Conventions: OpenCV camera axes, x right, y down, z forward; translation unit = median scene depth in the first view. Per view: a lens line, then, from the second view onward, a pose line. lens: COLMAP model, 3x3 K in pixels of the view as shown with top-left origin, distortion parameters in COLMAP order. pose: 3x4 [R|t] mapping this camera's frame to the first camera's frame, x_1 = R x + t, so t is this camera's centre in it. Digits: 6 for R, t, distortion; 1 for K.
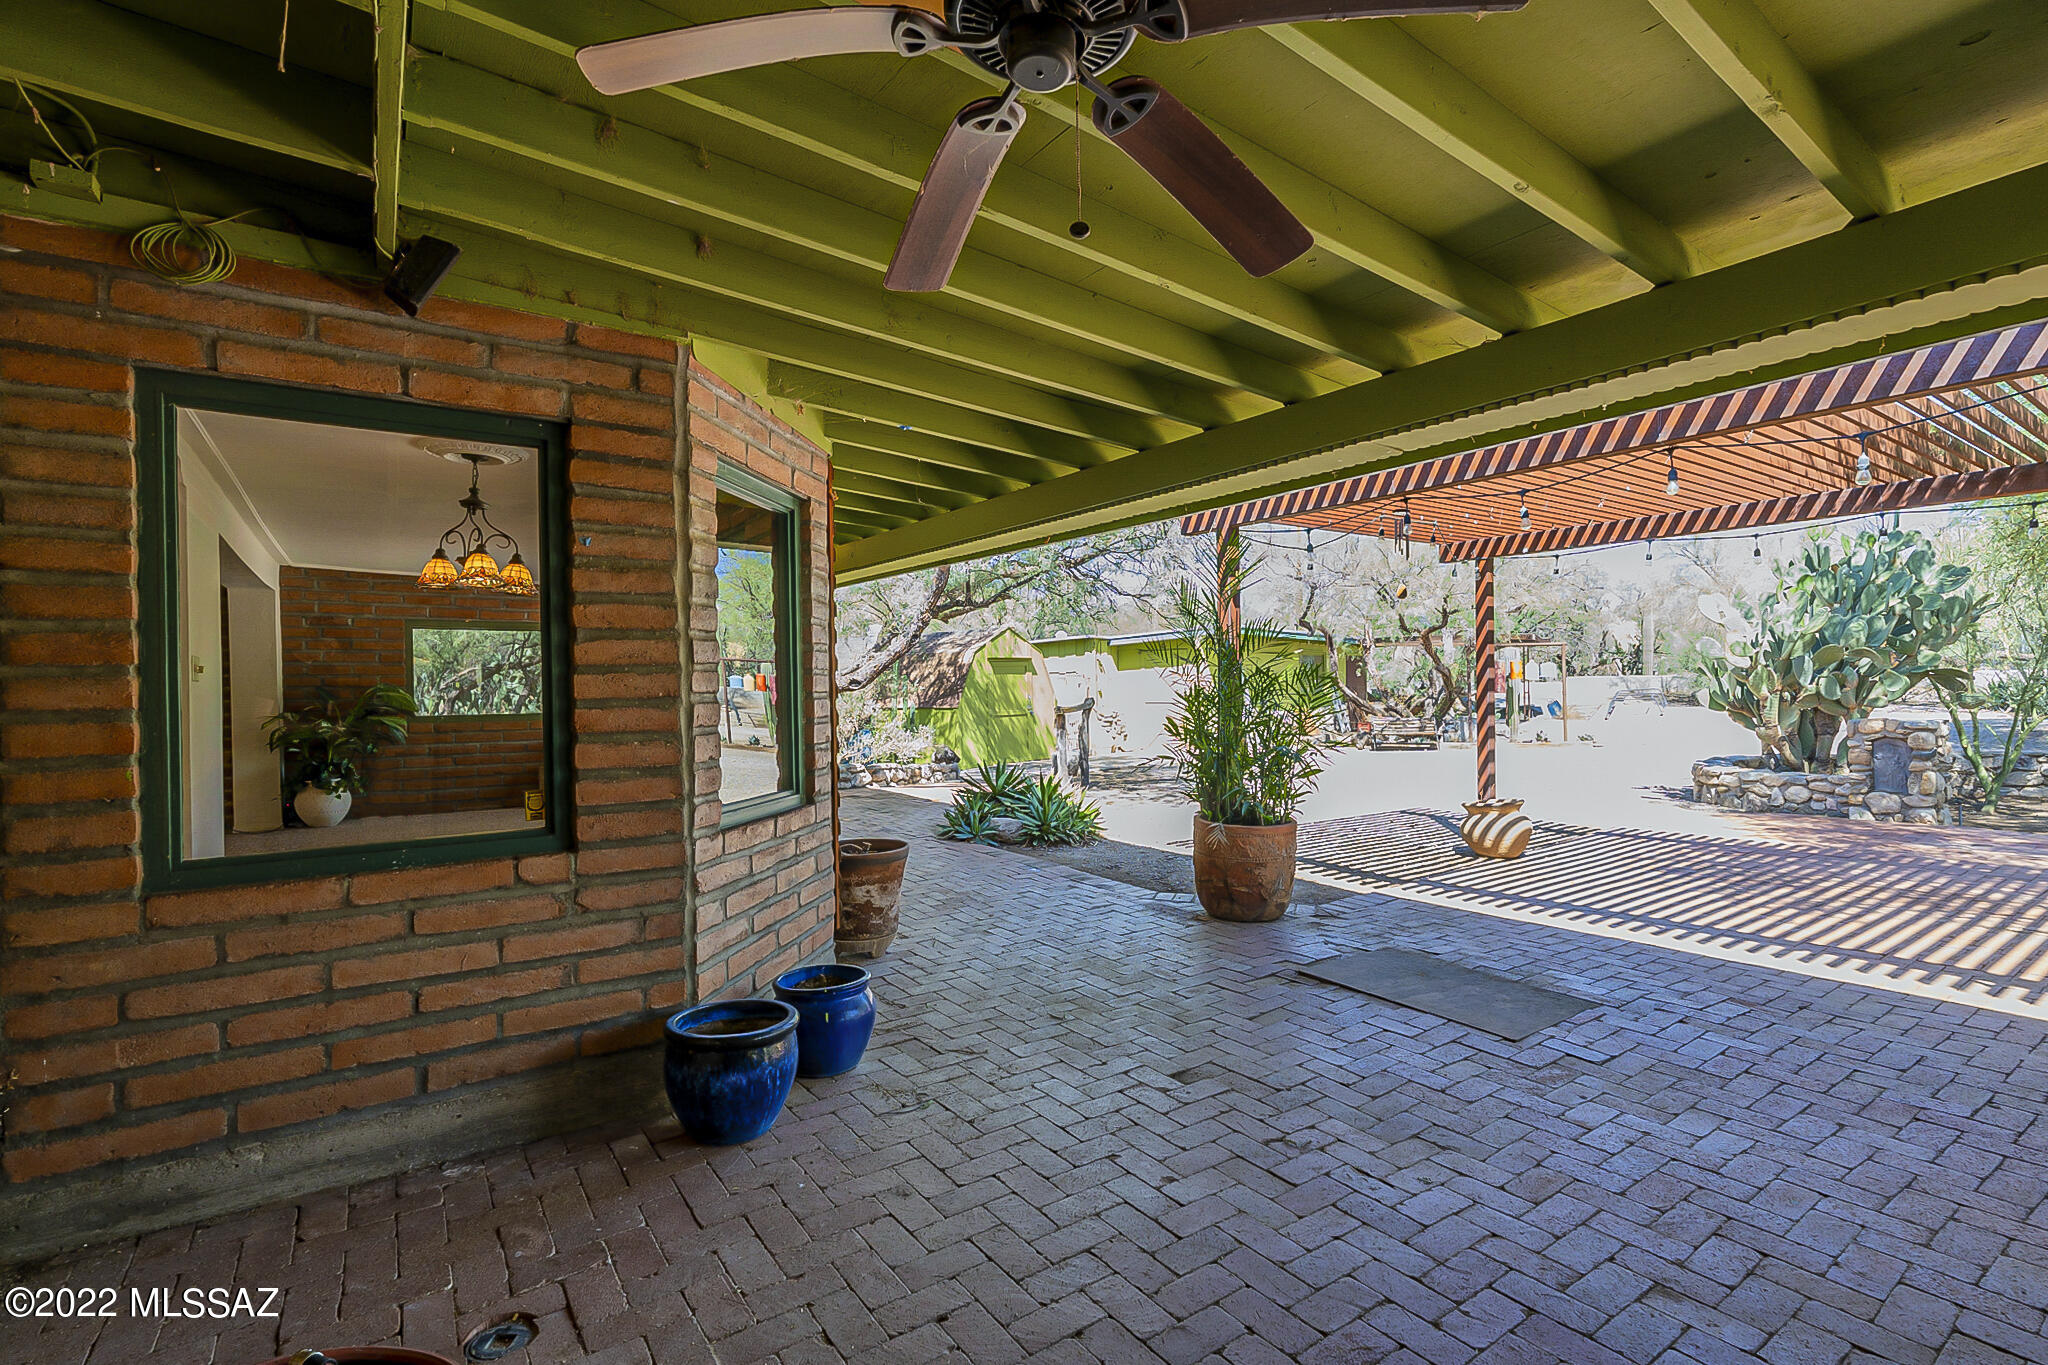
lens RADIAL K [[919.5, 0, 1027.1], [0, 919.5, 689.4], [0, 0, 1]] dist [0.001679, -0.000171]
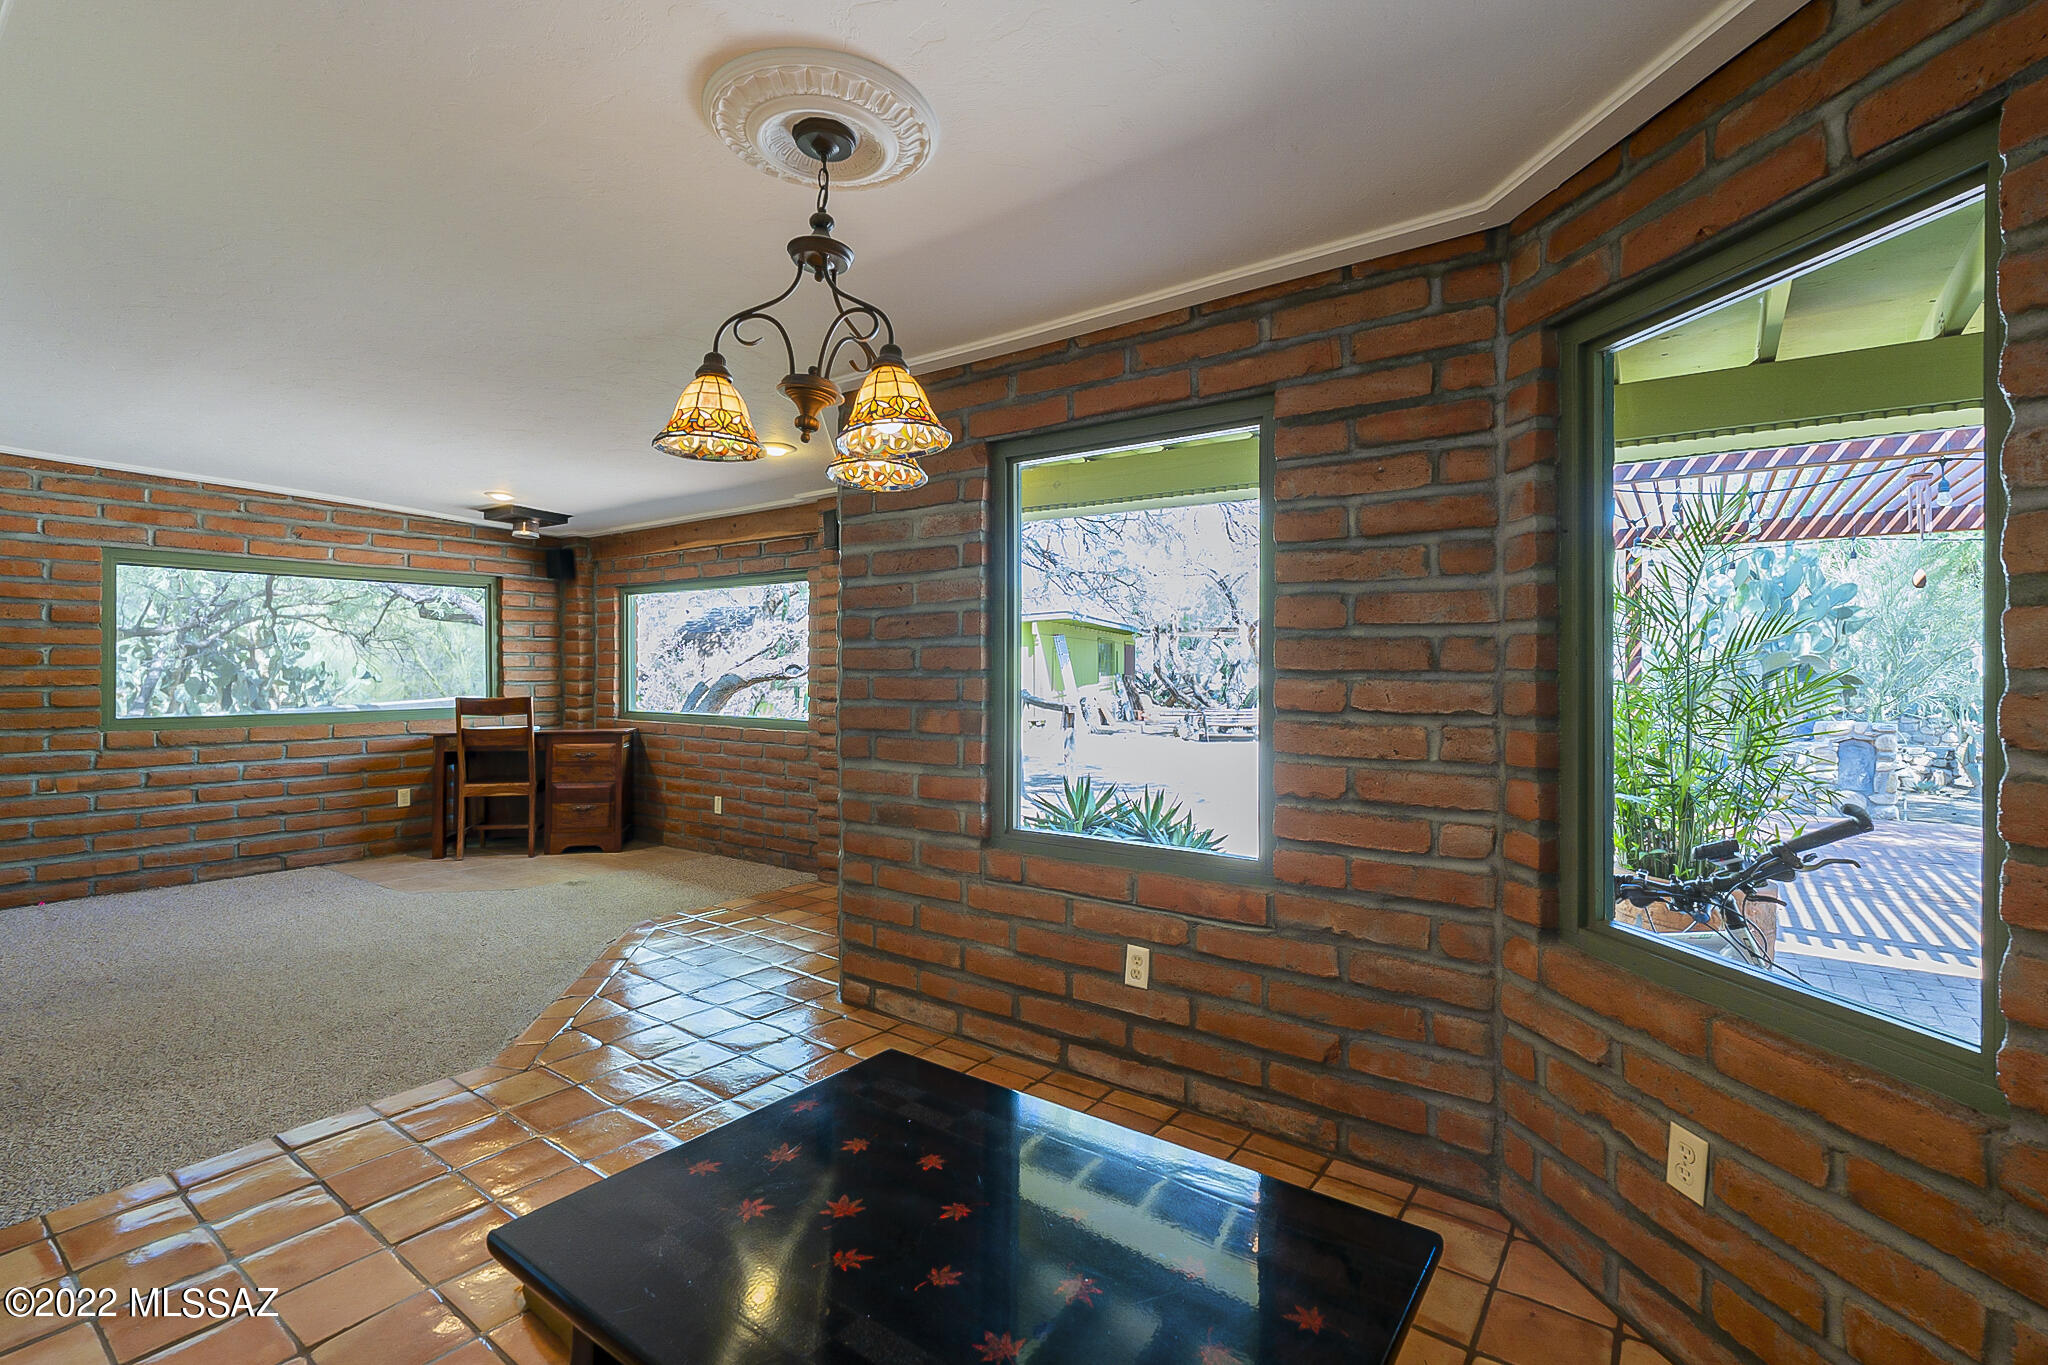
lens RADIAL K [[919.5, 0, 1012.0], [0, 919.5, 666.7], [0, 0, 1]] dist [0.001679, -0.000171]
pose [[0.948929, 0.016859, 0.315038, -0.322962], [-0.014777, 0.999850, -0.008996, -0.005946], [-0.315143, 0.003881, 0.949036, 0.289034]]
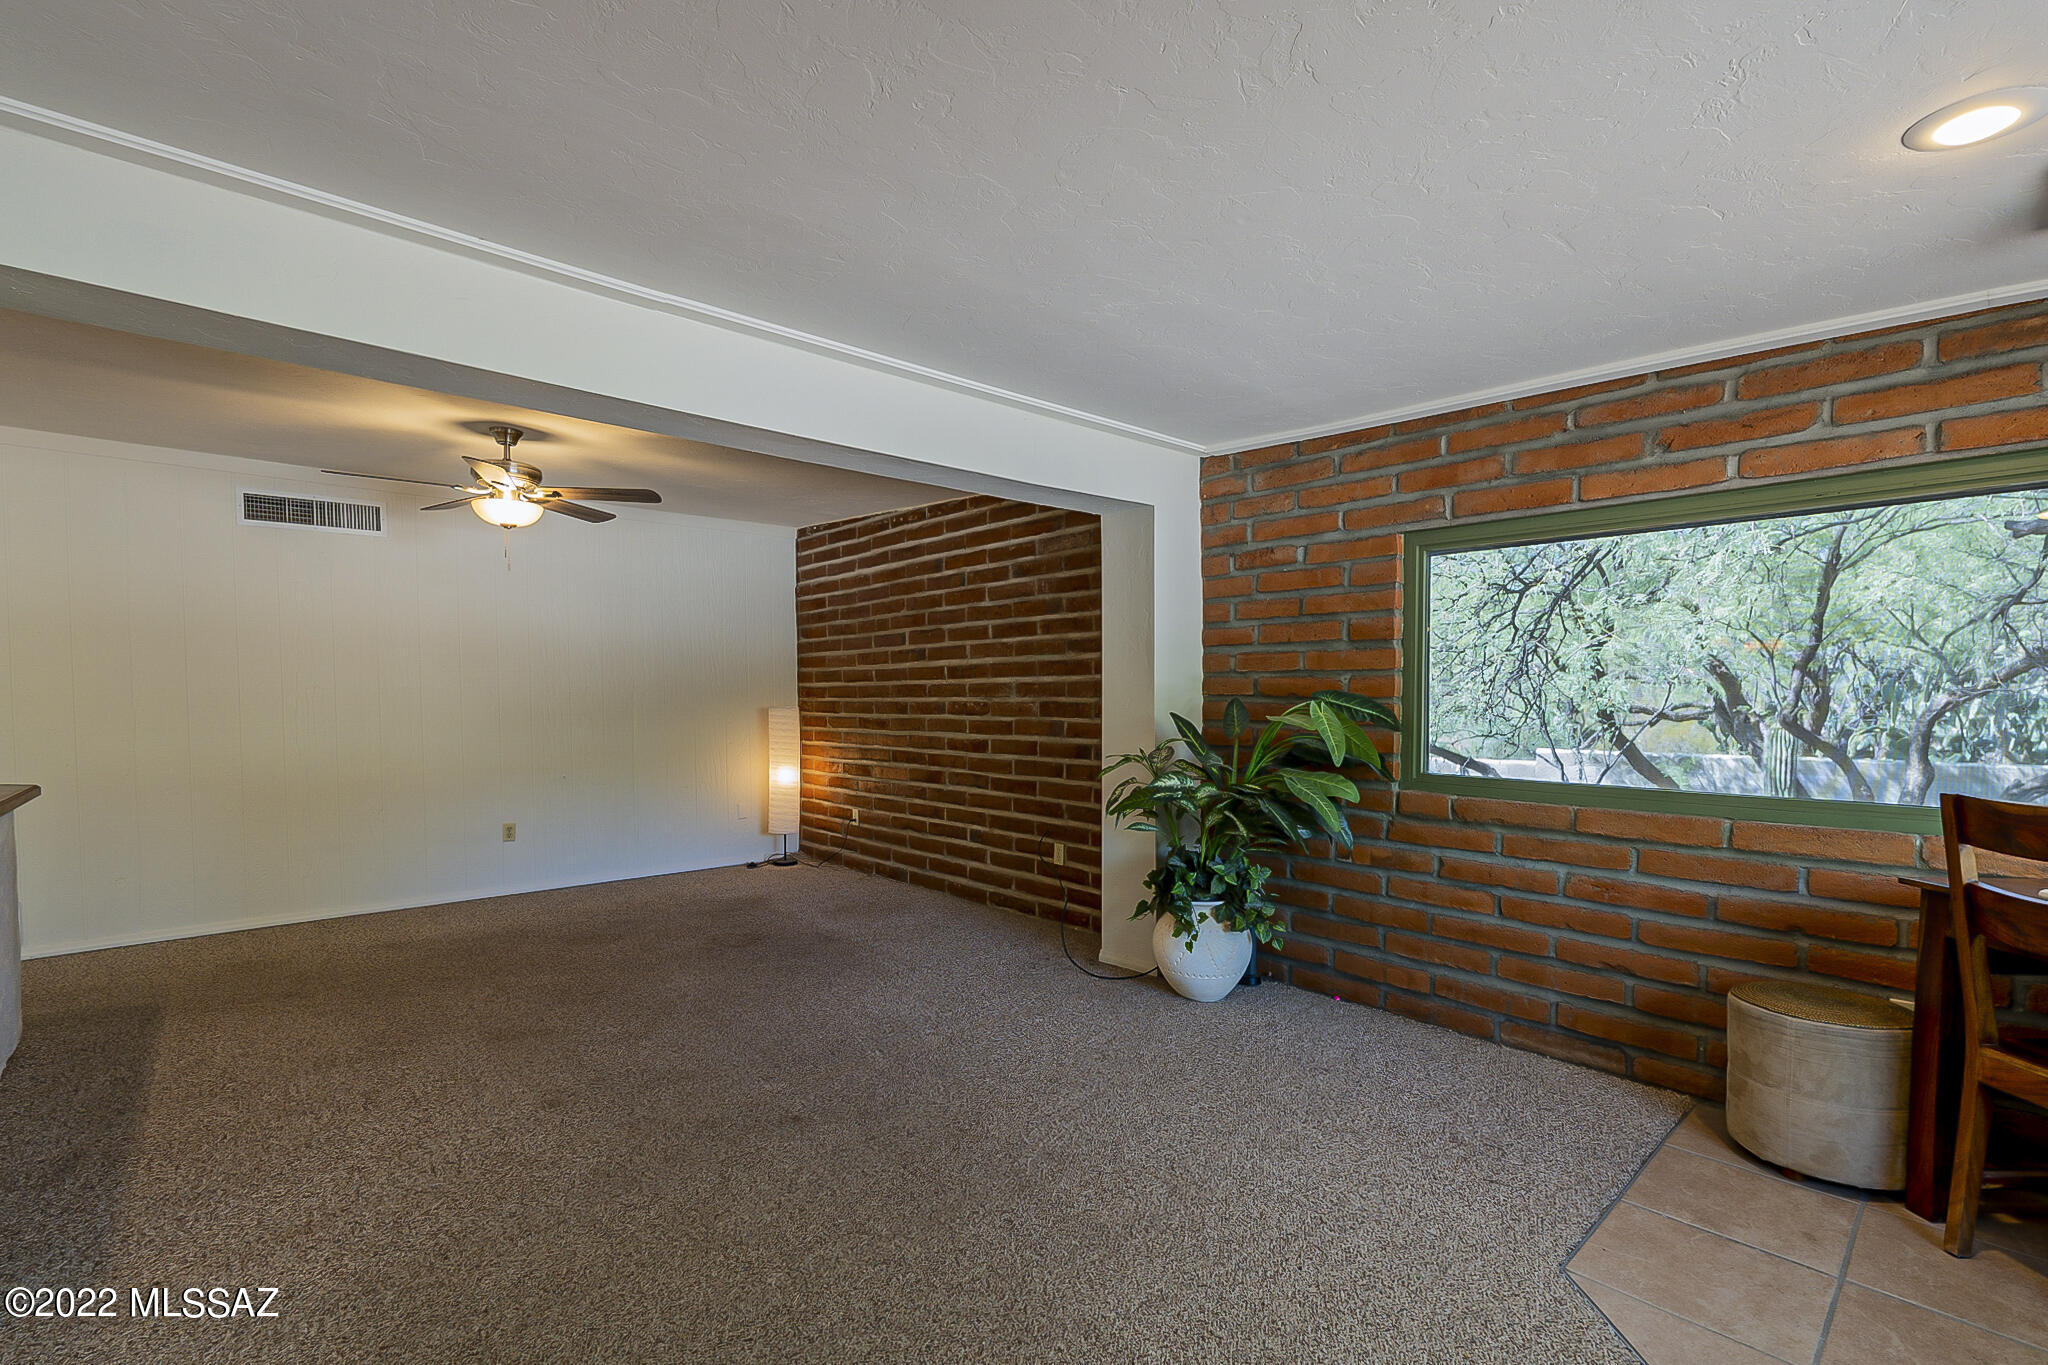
lens RADIAL K [[919.5, 0, 997.1], [0, 919.5, 716.4], [0, 0, 1]] dist [0.001679, -0.000171]
pose [[0.107537, 0.039196, -0.993428, -0.288326], [-0.008992, 0.999220, 0.038451, -0.009389], [0.994160, 0.004798, 0.107805, 0.775005]]
